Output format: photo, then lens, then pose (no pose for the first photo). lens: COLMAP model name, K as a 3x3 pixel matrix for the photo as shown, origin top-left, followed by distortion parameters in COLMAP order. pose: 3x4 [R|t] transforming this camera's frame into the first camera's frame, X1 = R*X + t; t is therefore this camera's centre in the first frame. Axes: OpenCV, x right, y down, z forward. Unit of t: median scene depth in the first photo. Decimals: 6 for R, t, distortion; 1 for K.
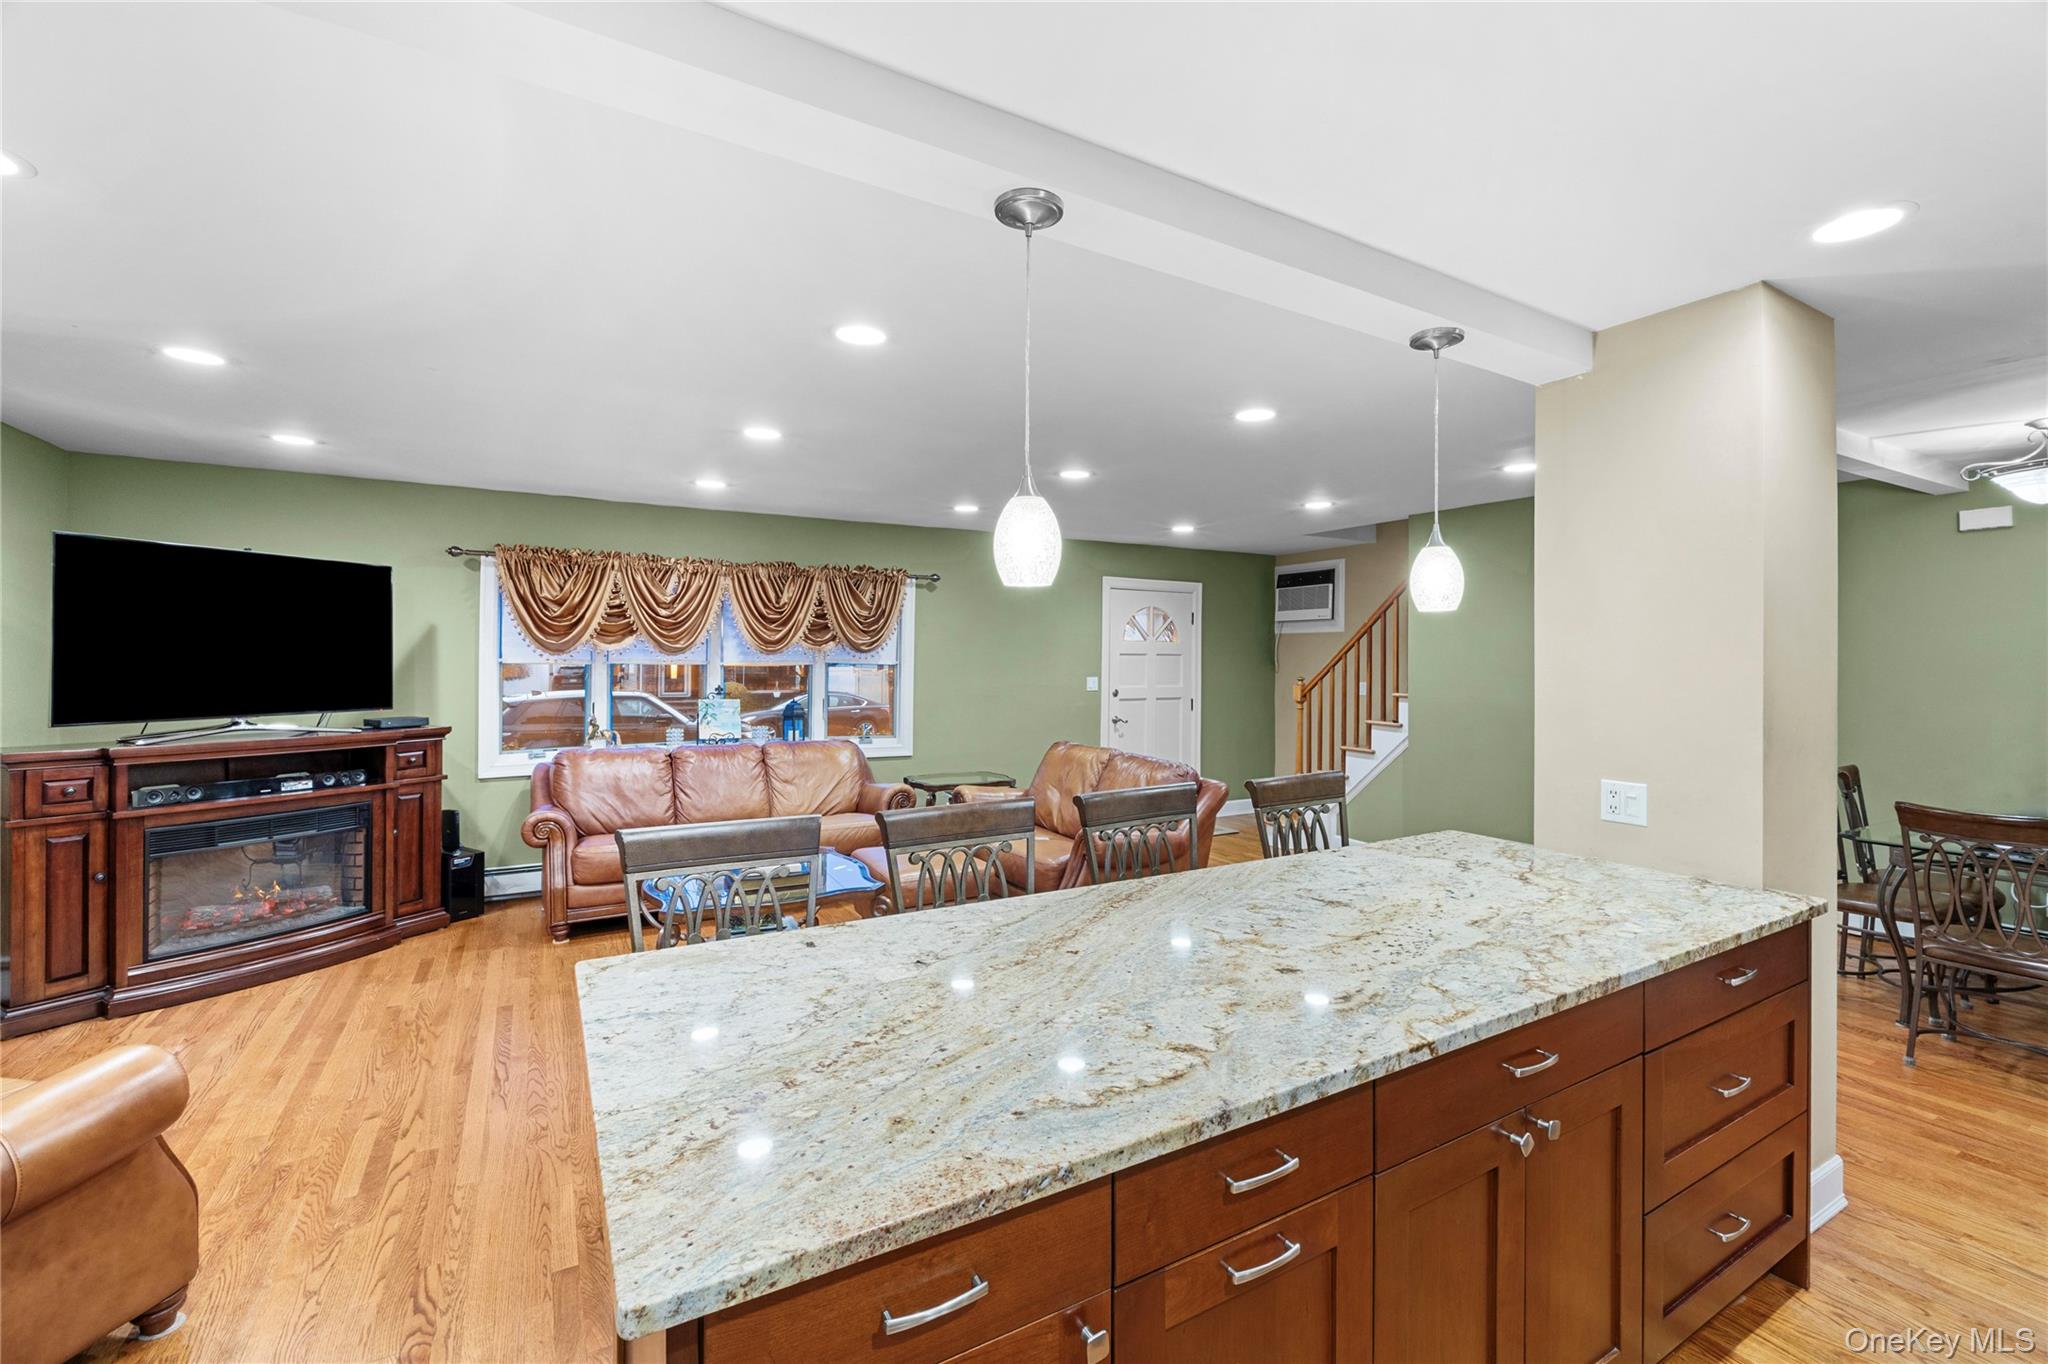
lens RADIAL K [[855.9, 0, 1025.0], [0, 855.9, 656.1], [0, 0, 1]] dist [-0.013697, 0.001441]
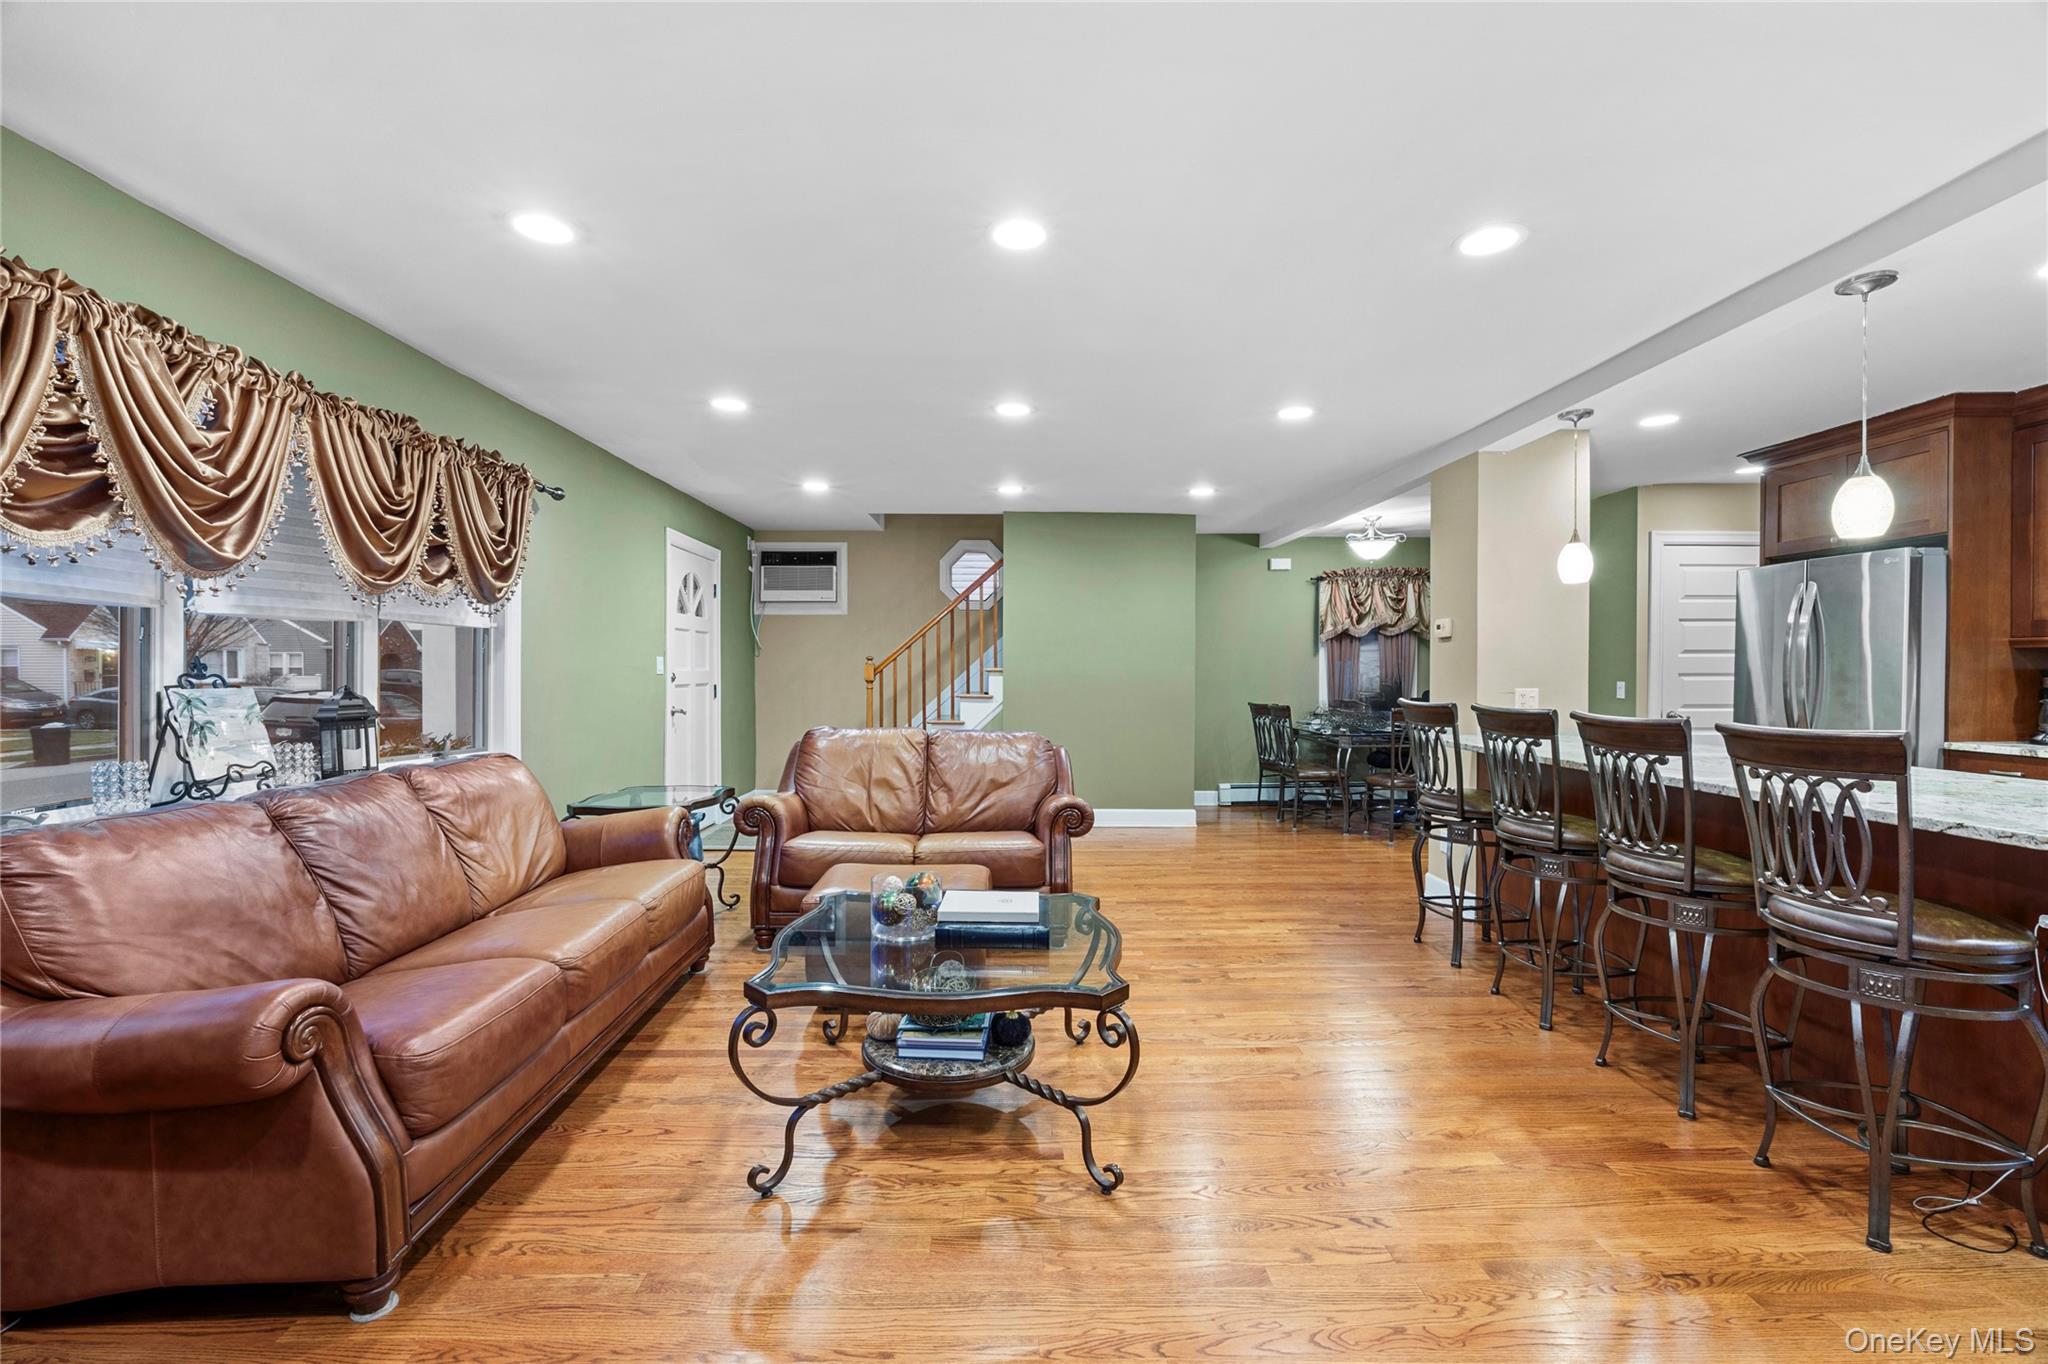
lens RADIAL K [[855.9, 0, 1019.3], [0, 855.9, 680.1], [0, 0, 1]] dist [-0.013697, 0.001441]
pose [[0.478273, -0.017044, 0.878046, -0.713916], [-0.000349, 0.999808, 0.019598, 0.049479], [-0.878211, -0.009679, 0.478175, 0.561143]]
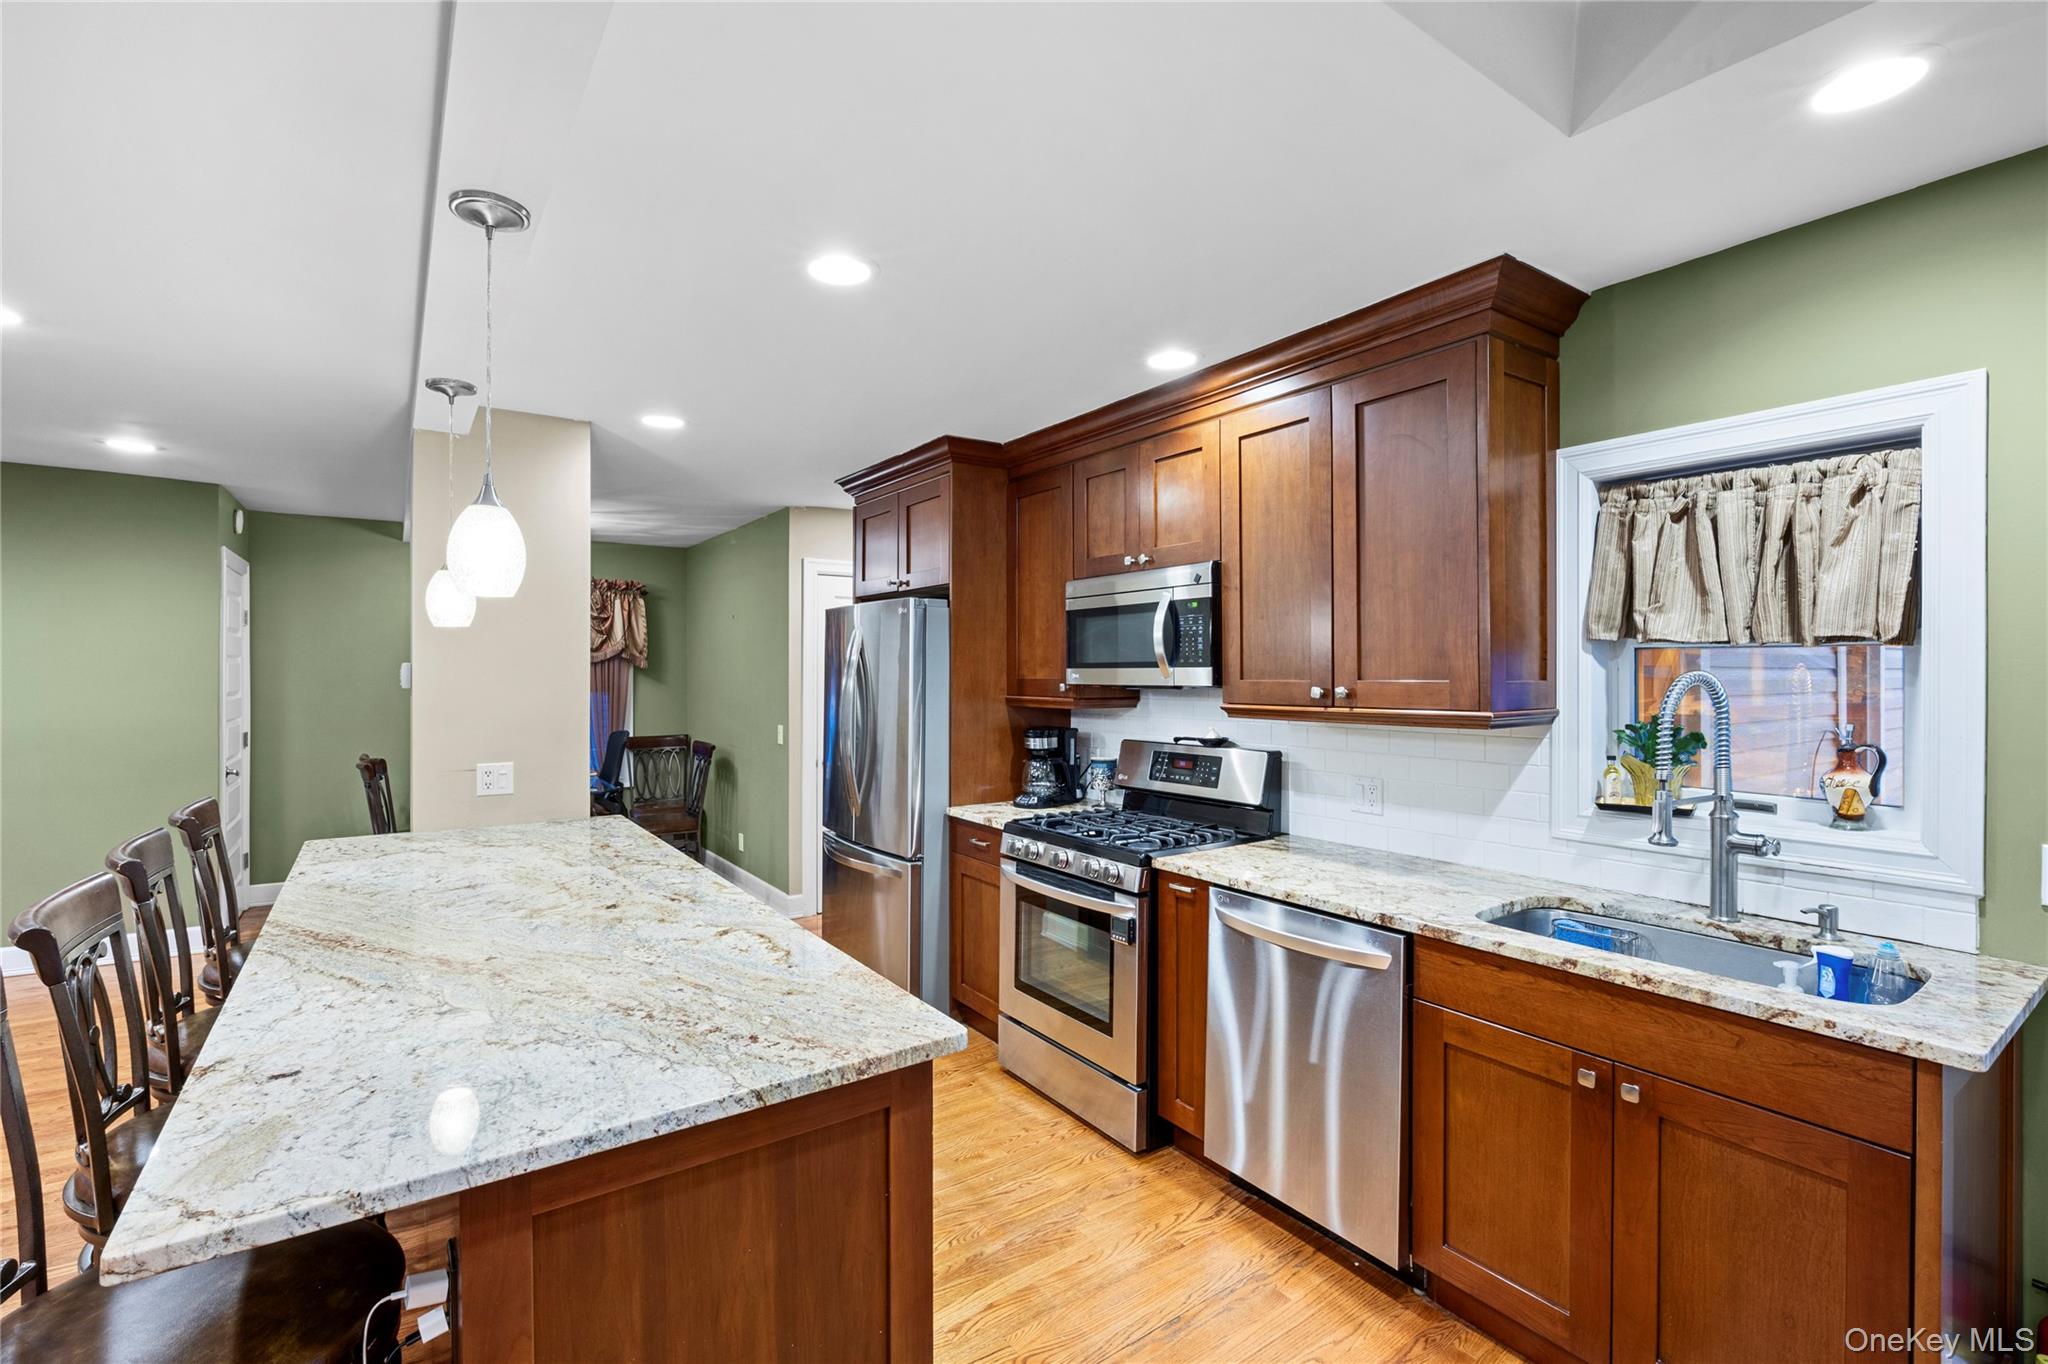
lens RADIAL K [[906.5, 0, 1023.6], [0, 906.5, 678.5], [0, 0, 1]] dist [-0.010245, 0.000527]
pose [[-0.098059, -0.011098, 0.995119, -0.388439], [-0.008801, 0.999908, 0.010284, -0.001234], [-0.995142, -0.007749, -0.098148, 0.173108]]
